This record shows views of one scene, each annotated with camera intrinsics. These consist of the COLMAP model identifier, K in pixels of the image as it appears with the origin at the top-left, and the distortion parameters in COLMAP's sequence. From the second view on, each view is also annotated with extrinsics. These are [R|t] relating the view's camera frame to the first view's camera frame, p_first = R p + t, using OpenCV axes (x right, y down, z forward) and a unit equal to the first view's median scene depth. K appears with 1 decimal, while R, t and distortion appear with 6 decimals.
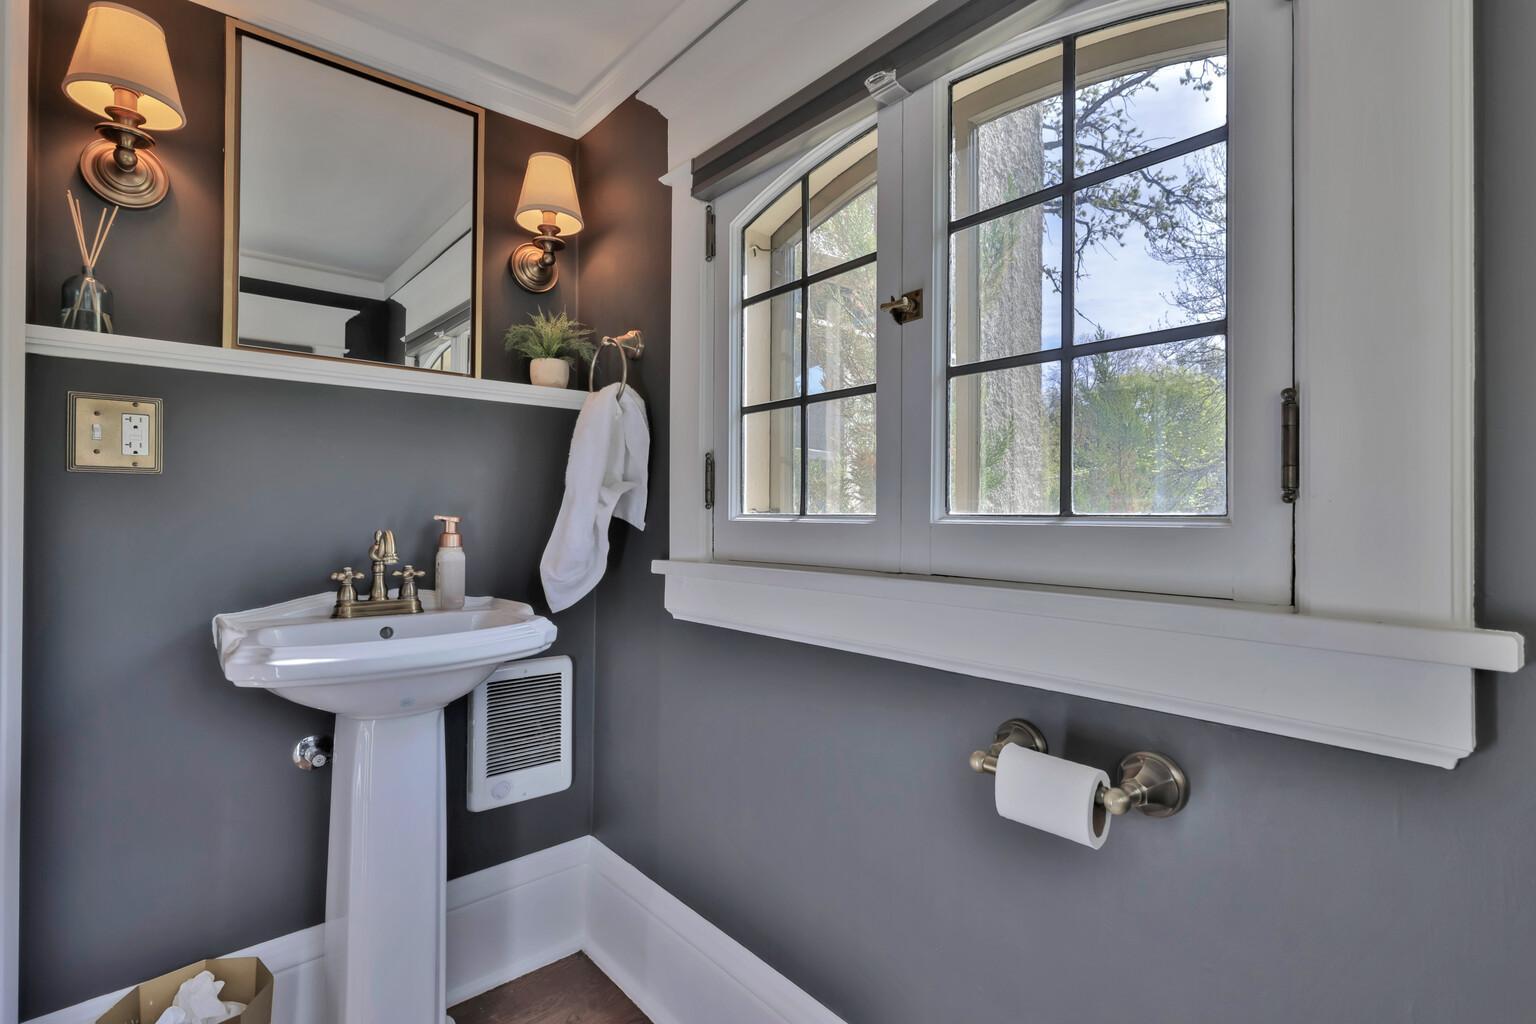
lens RADIAL K [[704.1, 0, 762.5], [0, 704.1, 511.9], [0, 0, 1]] dist [0.000991, -0.000048]
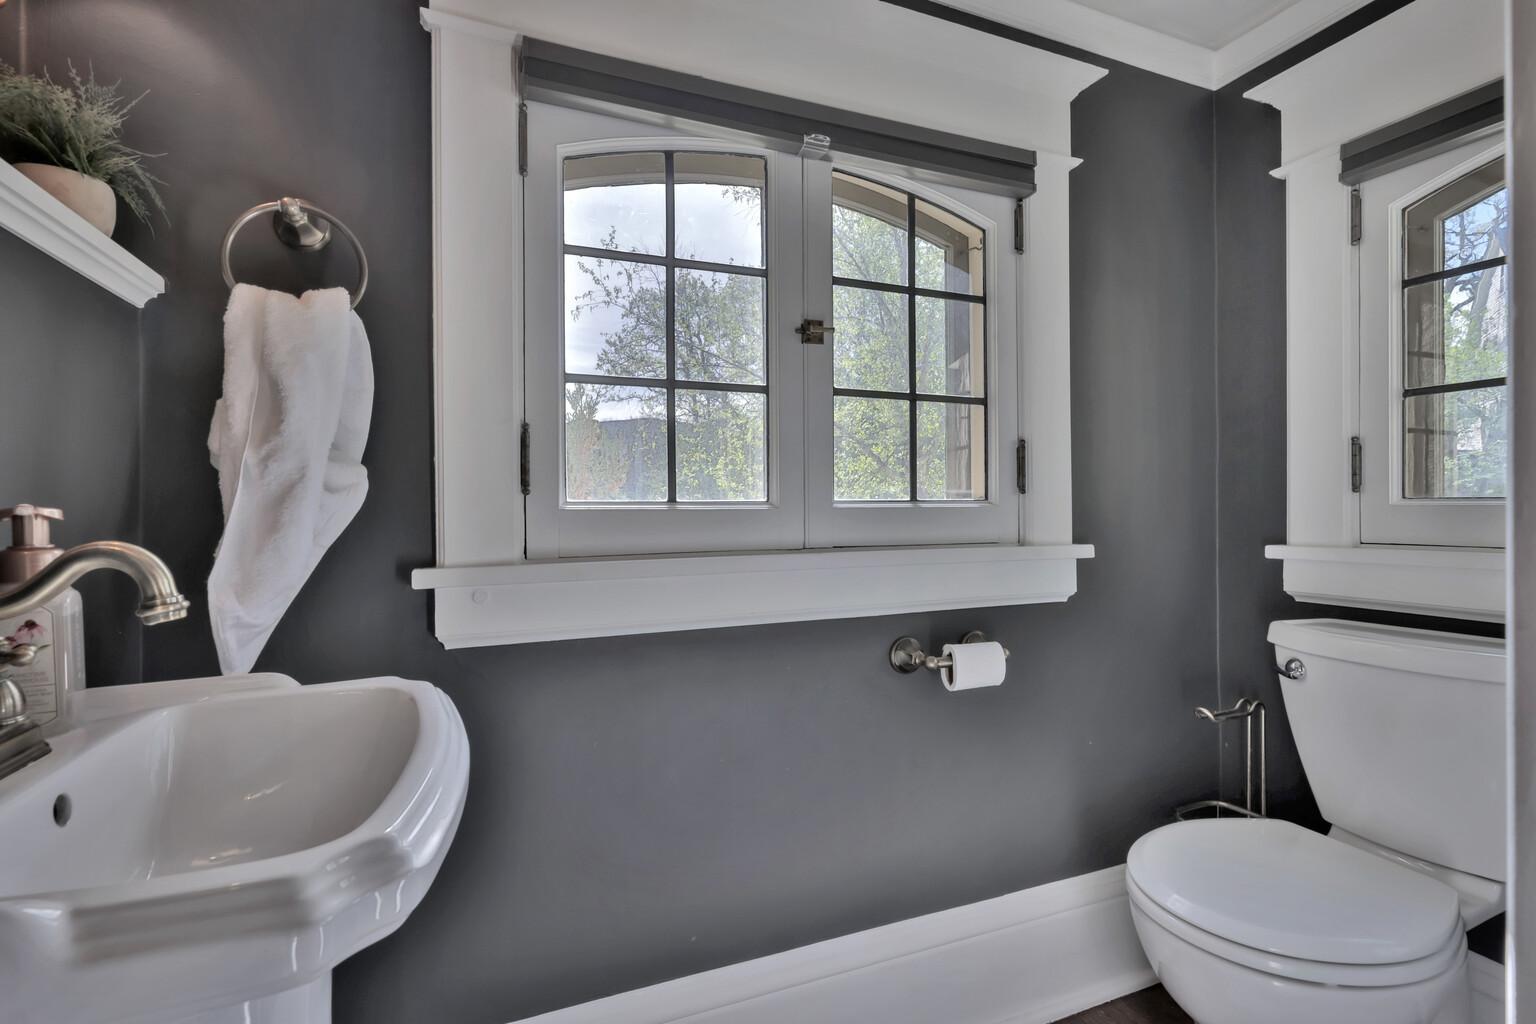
lens RADIAL K [[704.1, 0, 762.5], [0, 704.1, 511.9], [0, 0, 1]] dist [0.000991, -0.000048]
pose [[0.330966, -0.013457, 0.943547, -0.924667], [0.002201, 0.999907, 0.013489, 0.006576], [-0.943640, -0.002388, 0.330965, 0.632594]]
